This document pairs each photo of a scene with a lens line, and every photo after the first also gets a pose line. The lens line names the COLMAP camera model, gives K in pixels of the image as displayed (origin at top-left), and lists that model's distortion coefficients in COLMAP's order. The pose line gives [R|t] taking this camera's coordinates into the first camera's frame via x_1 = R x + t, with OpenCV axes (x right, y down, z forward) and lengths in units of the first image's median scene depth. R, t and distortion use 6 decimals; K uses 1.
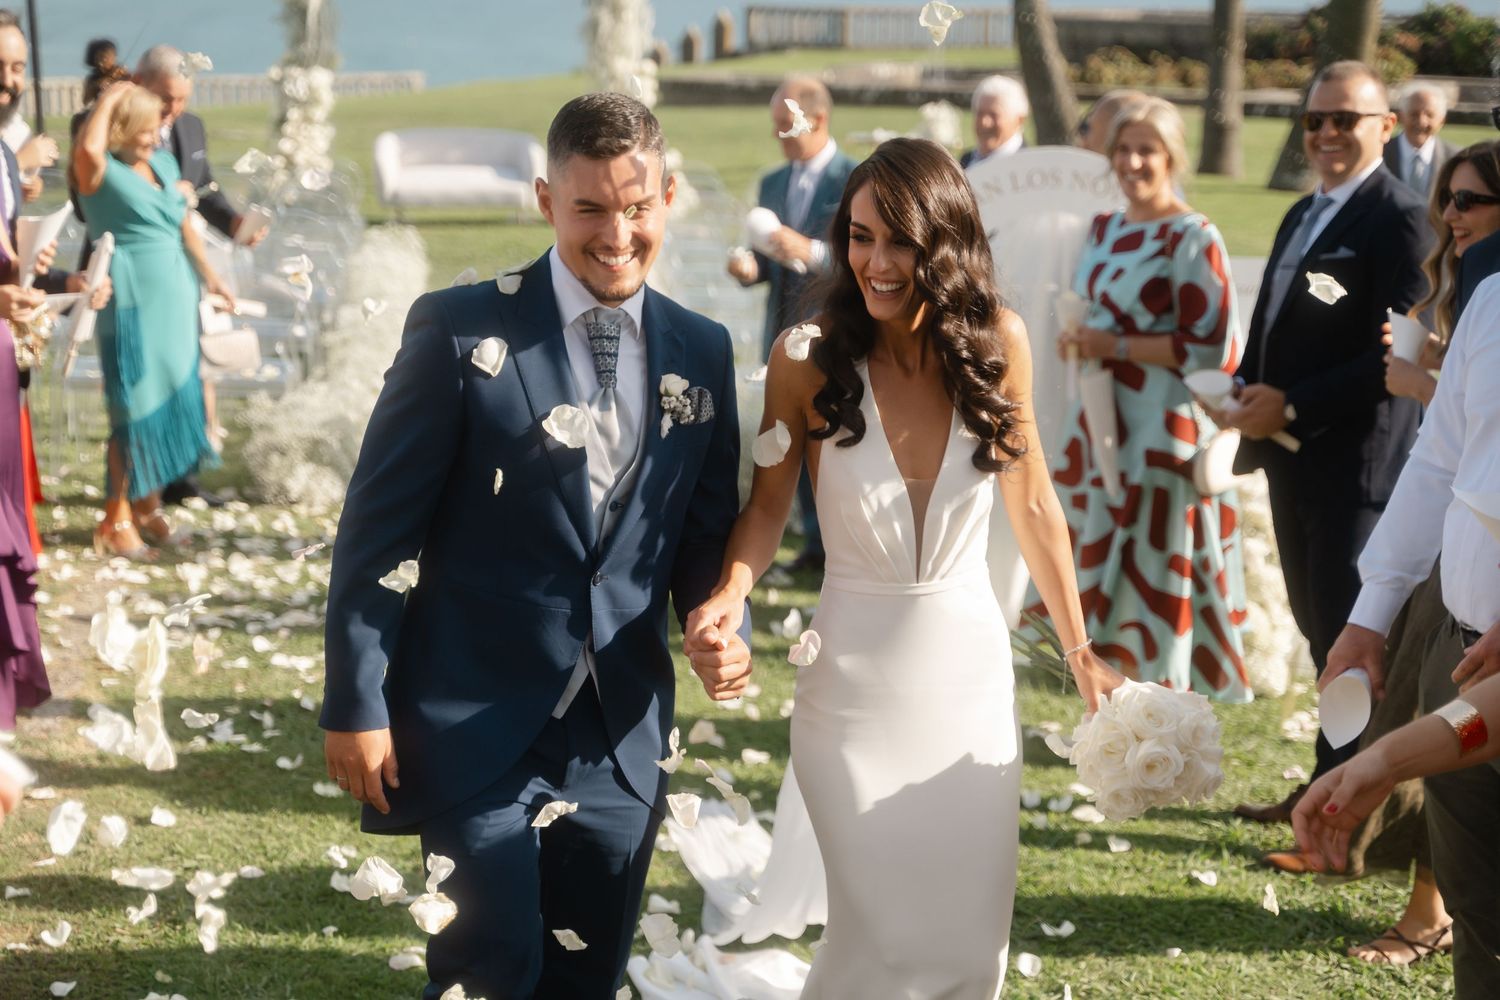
lens RADIAL K [[2569.2, 0, 755.1], [0, 2569.2, 505.8], [0, 0, 1]] dist [0.036171, 0.000000]
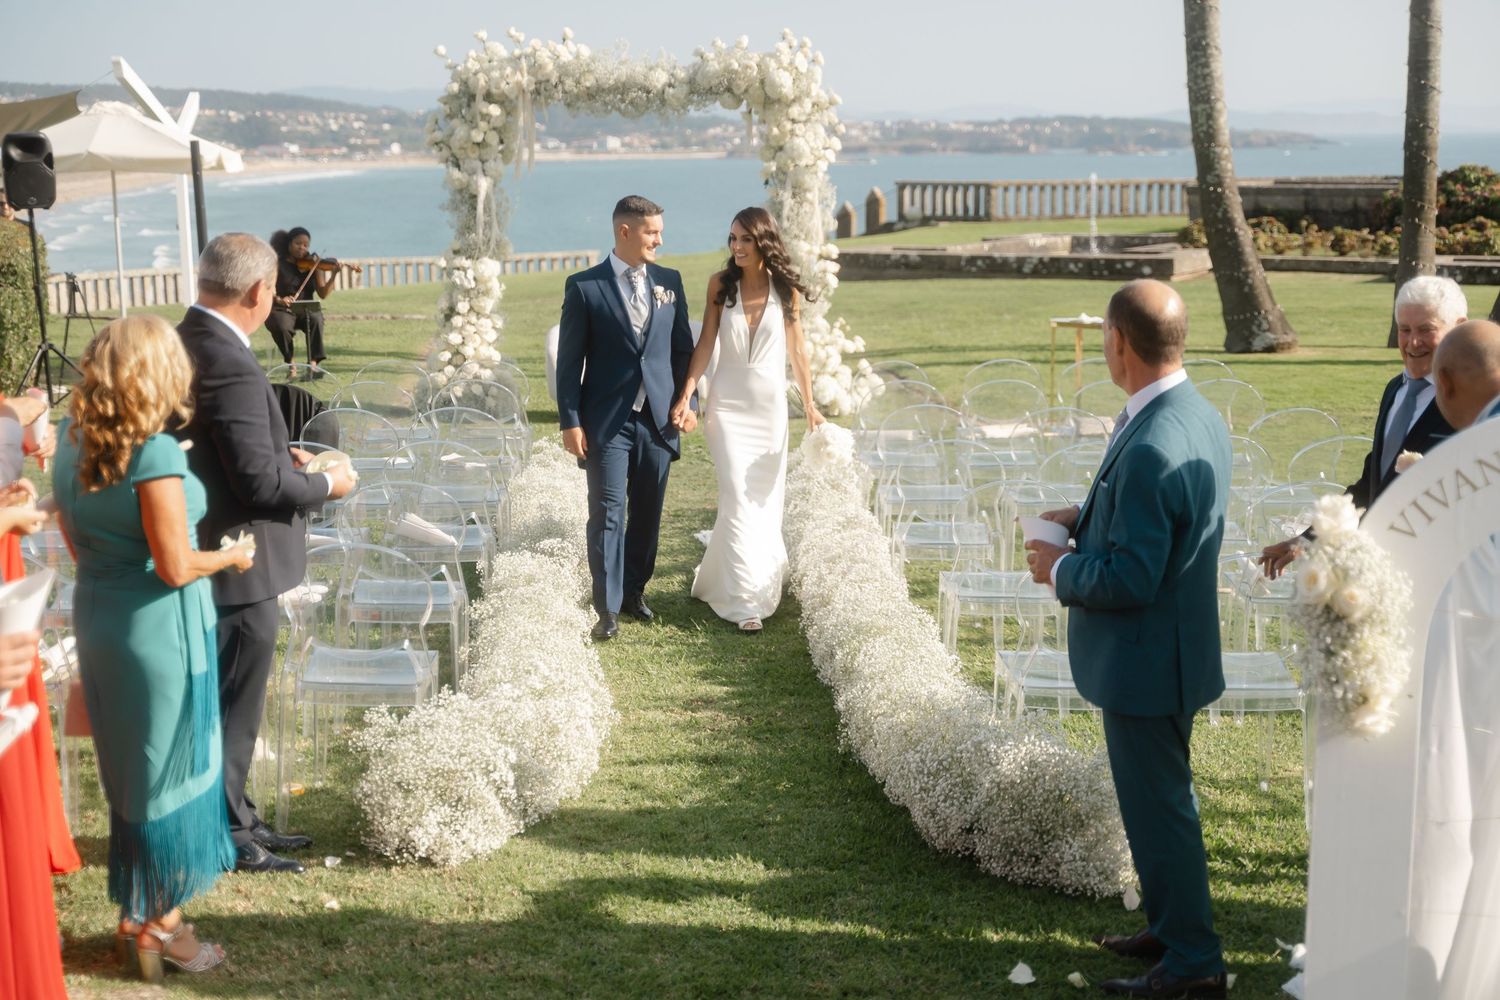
lens RADIAL K [[2298.0, 0, 757.7], [0, 2298.0, 500.5], [0, 0, 1]] dist [0.031113, 0.000000]
pose [[0.998152, -0.013040, -0.059358, -0.040561], [0.009767, 0.998433, -0.055106, -0.064900], [0.059983, 0.054425, 0.996715, 0.326970]]
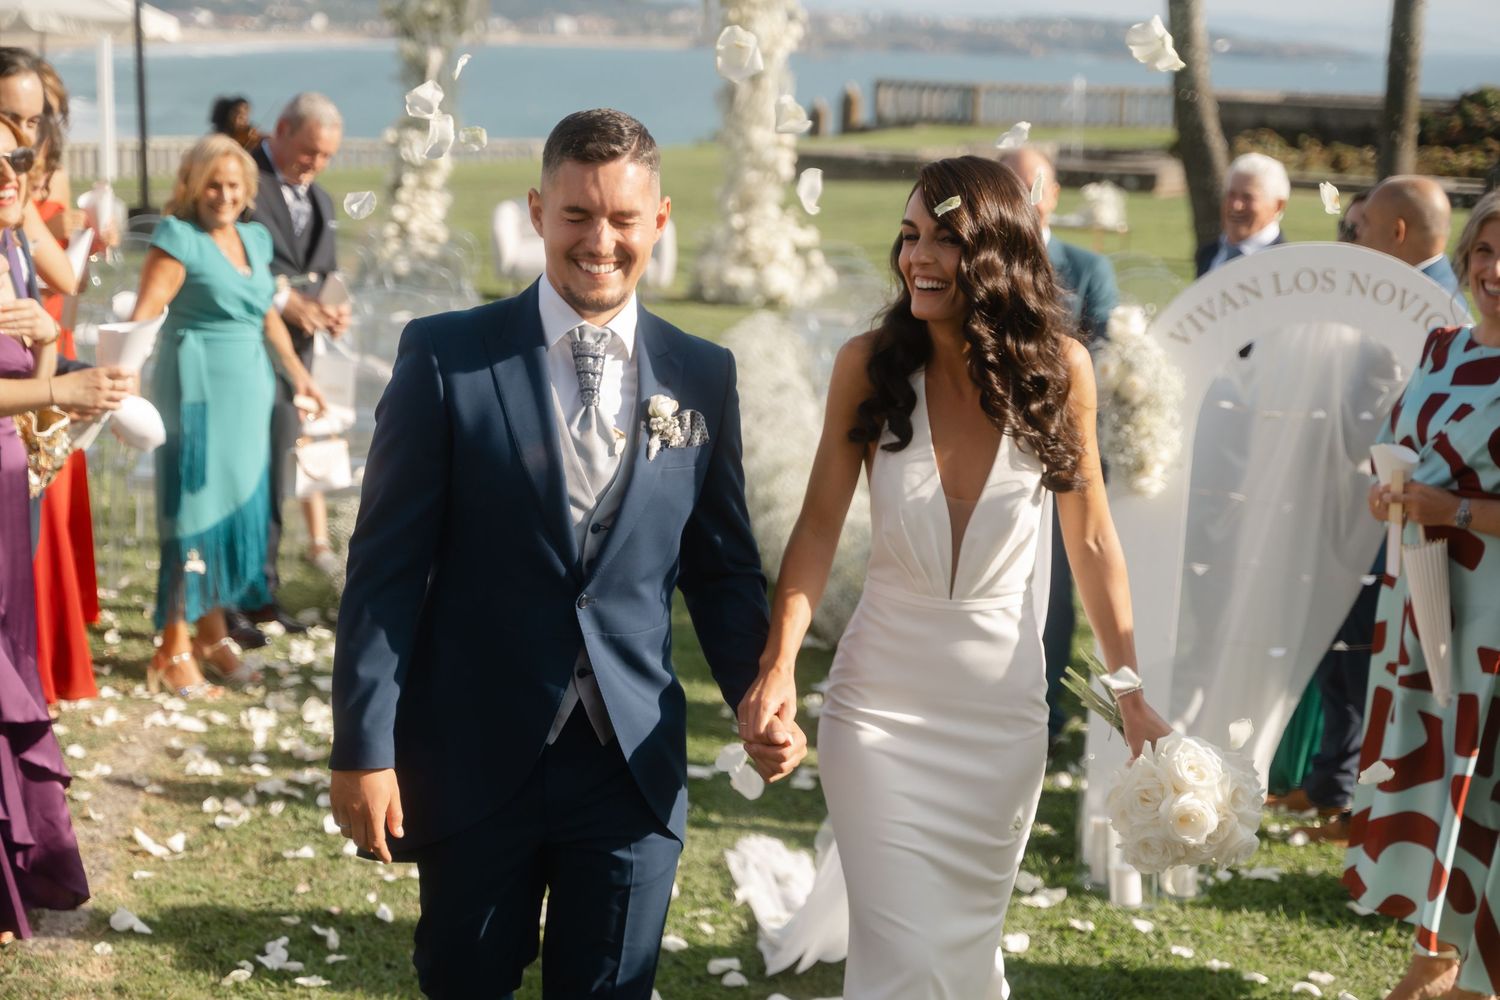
lens RADIAL K [[2569.2, 0, 743.2], [0, 2569.2, 493.0], [0, 0, 1]] dist [0.036171, 0.000000]
pose [[0.998499, 0.028570, -0.046727, -0.021419], [-0.030101, 0.999022, -0.032395, -0.022868], [0.045756, 0.033753, 0.998382, 0.149286]]
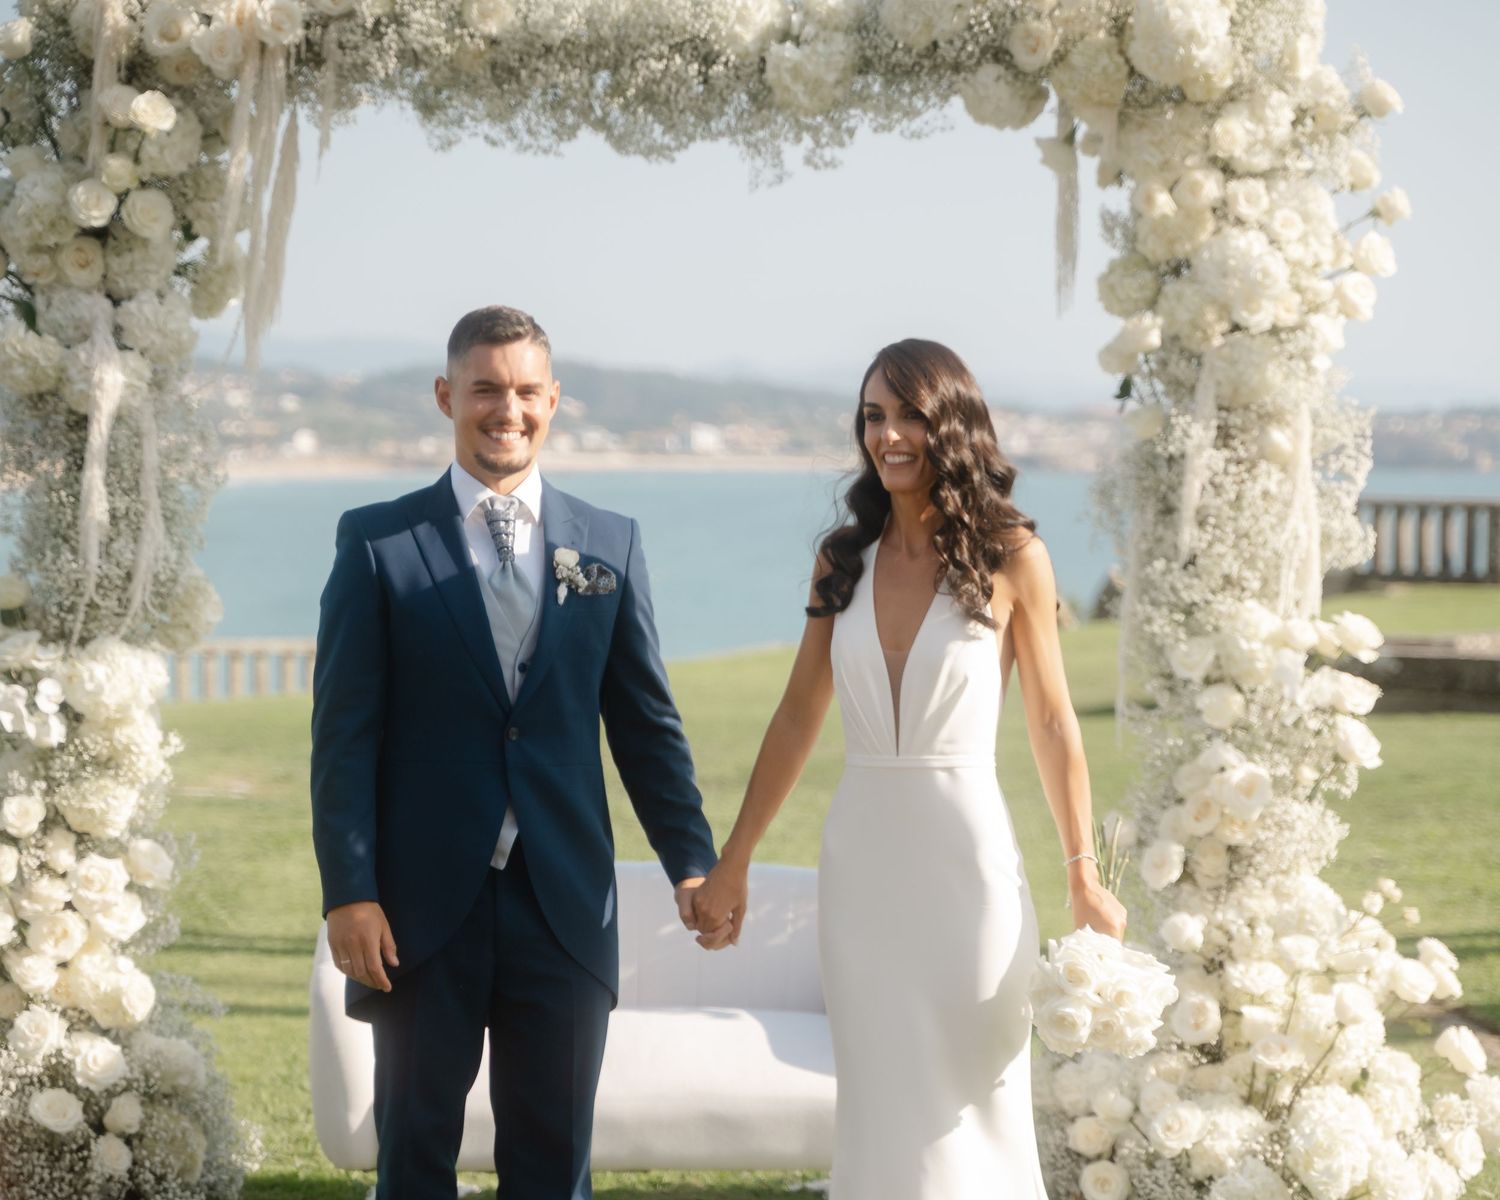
lens RADIAL K [[4298.1, 0, 749.8], [0, 4298.1, 600.5], [0, 0, 1]] dist [-0.069380, 0.000000]
pose [[0.994088, -0.002038, -0.108554, -0.116482], [-0.016714, 0.985033, -0.171553, -0.203878], [0.107279, 0.172353, 0.979176, 1.182909]]
